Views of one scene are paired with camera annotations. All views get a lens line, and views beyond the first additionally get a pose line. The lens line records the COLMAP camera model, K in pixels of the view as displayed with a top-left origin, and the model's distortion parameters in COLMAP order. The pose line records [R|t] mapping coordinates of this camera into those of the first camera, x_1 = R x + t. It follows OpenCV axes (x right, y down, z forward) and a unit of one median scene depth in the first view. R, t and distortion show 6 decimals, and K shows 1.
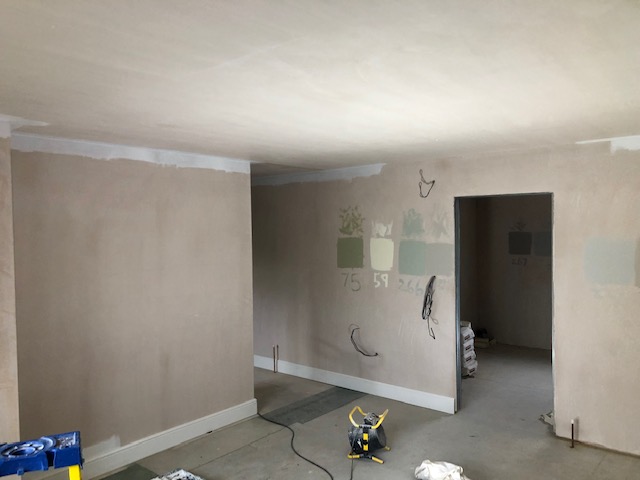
lens RADIAL K [[520.1, 0, 318.3], [0, 520.1, 241.5], [0, 0, 1]] dist [0.023841, -0.024355]
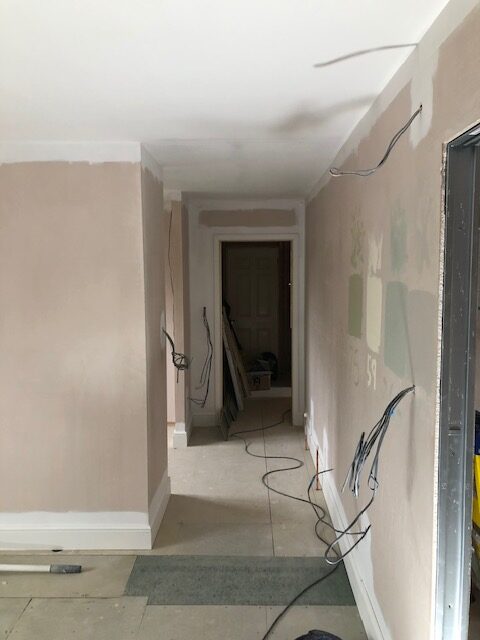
lens RADIAL K [[520.1, 0, 240.4], [0, 520.1, 317.4], [0, 0, 1]] dist [0.023841, -0.024355]
pose [[0.644111, 0.081323, -0.760597, 0.373755], [-0.028335, 0.996187, 0.082517, -0.004855], [0.764407, -0.031598, 0.643959, 0.624807]]
